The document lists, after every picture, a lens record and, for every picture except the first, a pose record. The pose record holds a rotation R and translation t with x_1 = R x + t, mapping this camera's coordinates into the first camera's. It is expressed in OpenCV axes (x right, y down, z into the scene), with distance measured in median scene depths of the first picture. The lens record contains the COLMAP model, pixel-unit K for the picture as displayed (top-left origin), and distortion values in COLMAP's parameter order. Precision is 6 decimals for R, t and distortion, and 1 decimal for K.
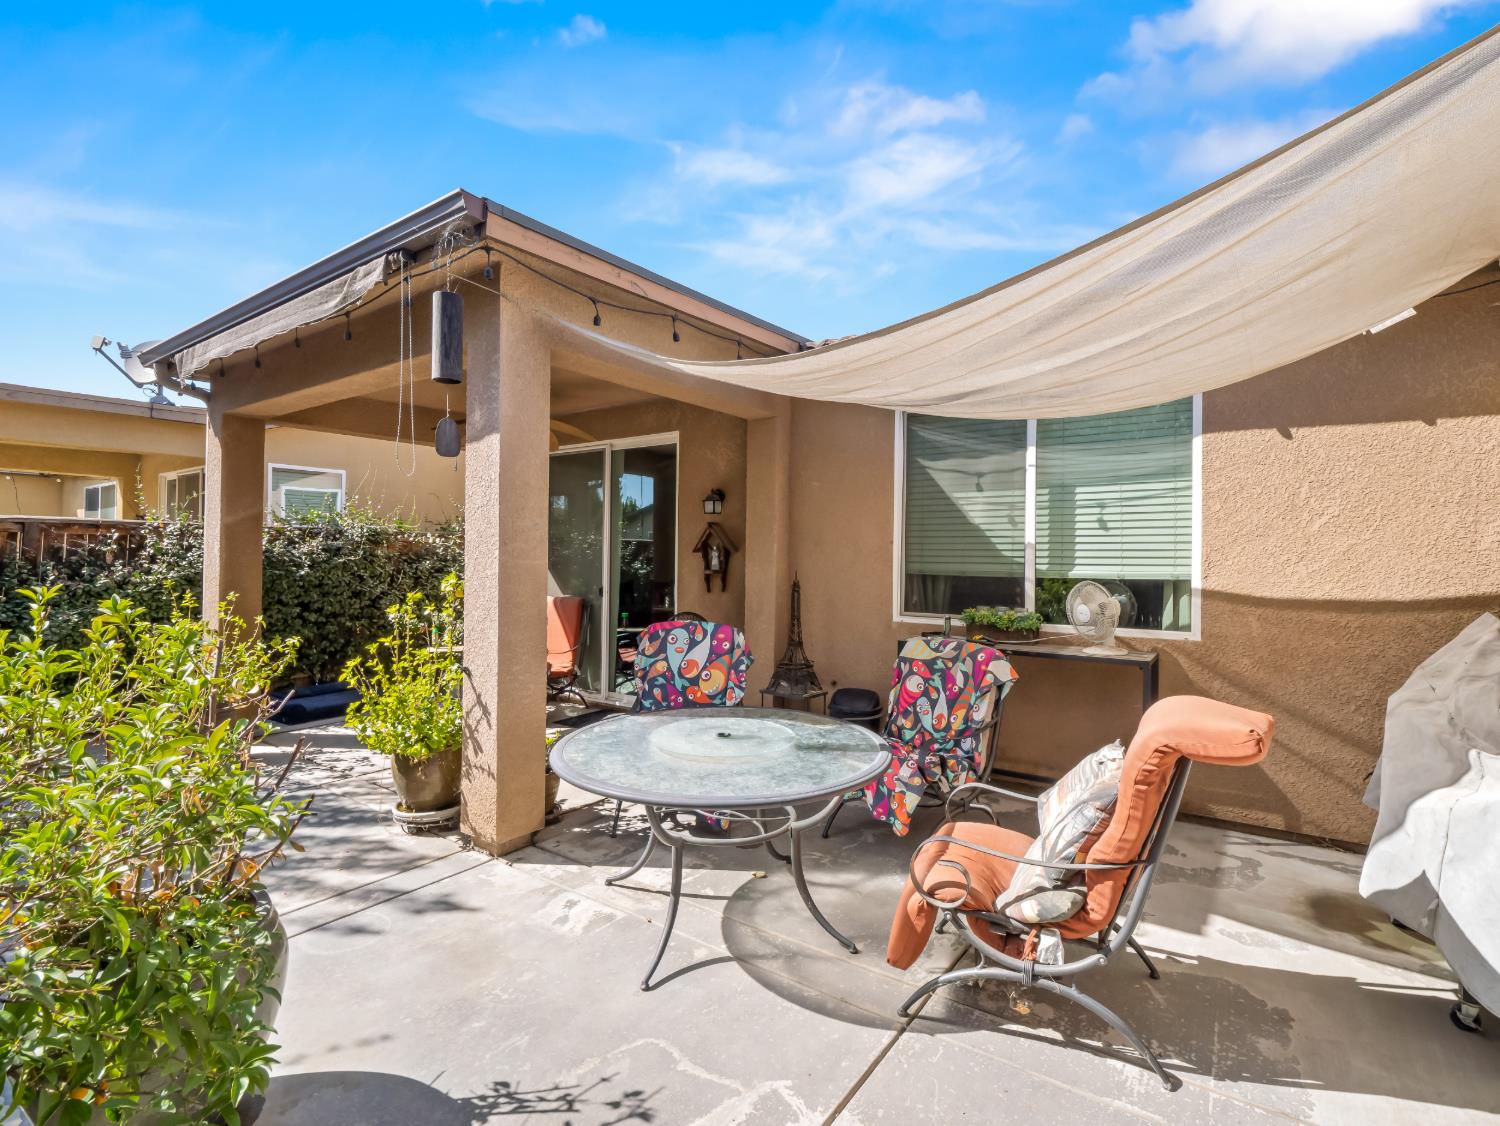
lens RADIAL K [[720.7, 0, 746.7], [0, 720.7, 563.2], [0, 0, 1]] dist [-0.014909, -0.001670]
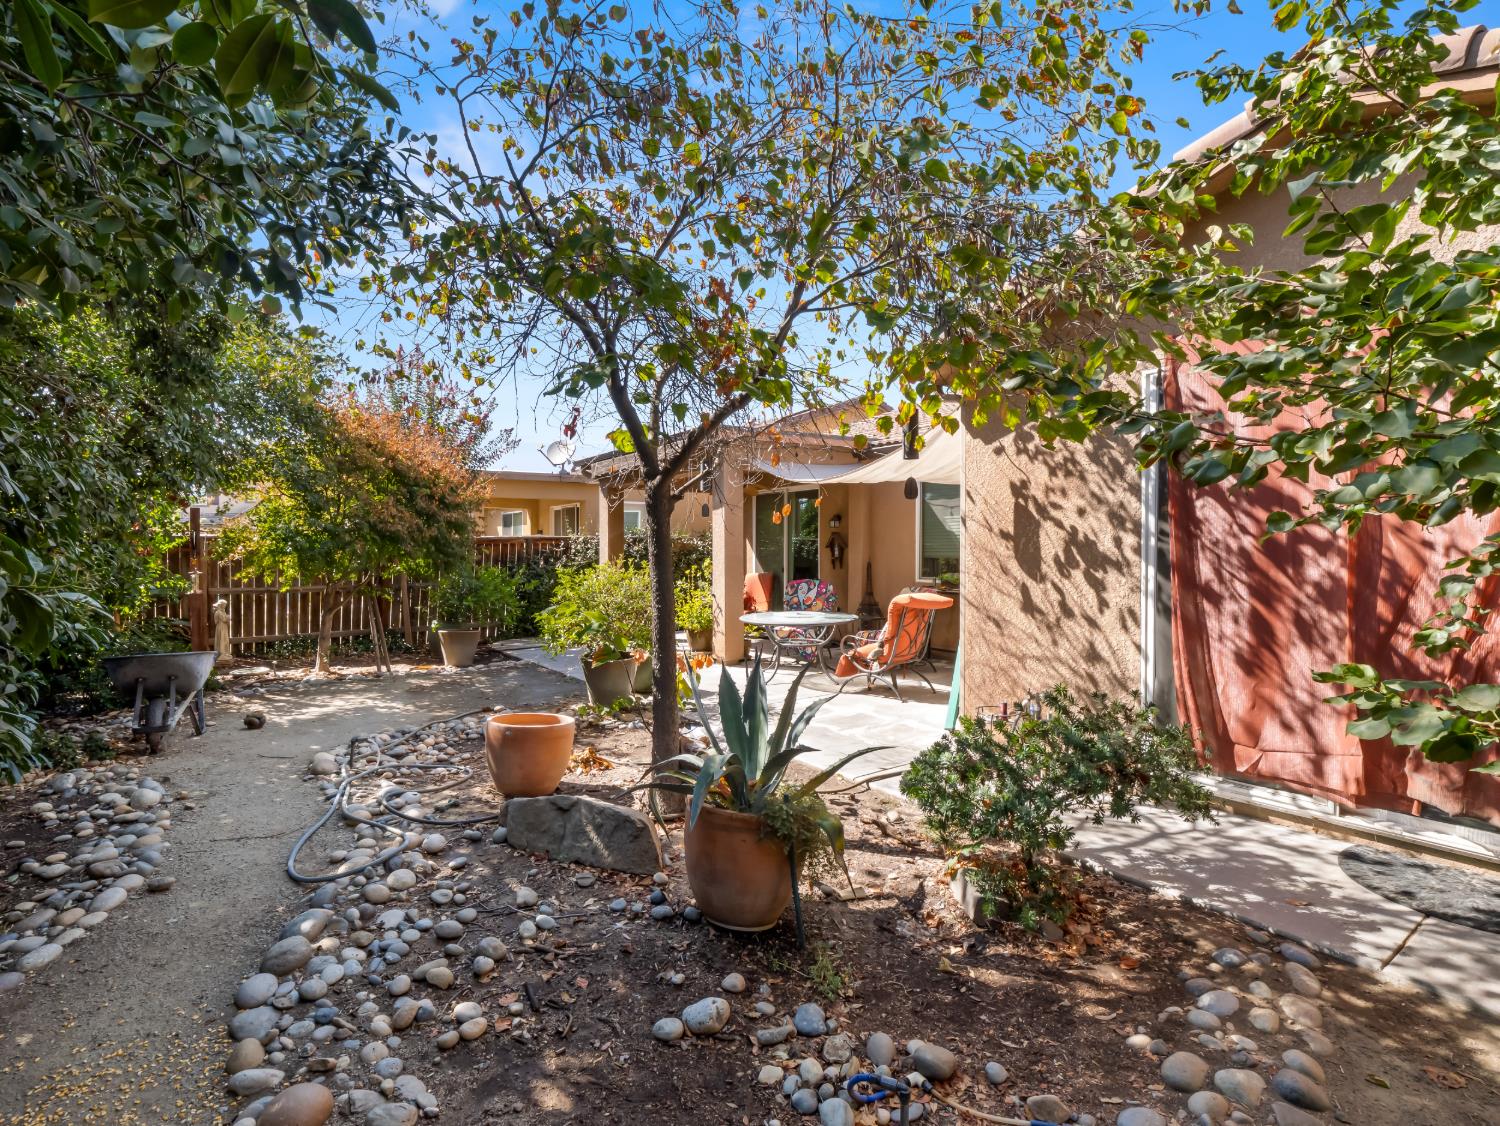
lens RADIAL K [[720.7, 0, 746.7], [0, 720.7, 563.2], [0, 0, 1]] dist [-0.014909, -0.001670]
pose [[0.948260, -0.008847, -0.317371, 0.374579], [0.010374, 0.999941, 0.003121, 0.018224], [0.317325, -0.006252, 0.948296, -0.973210]]
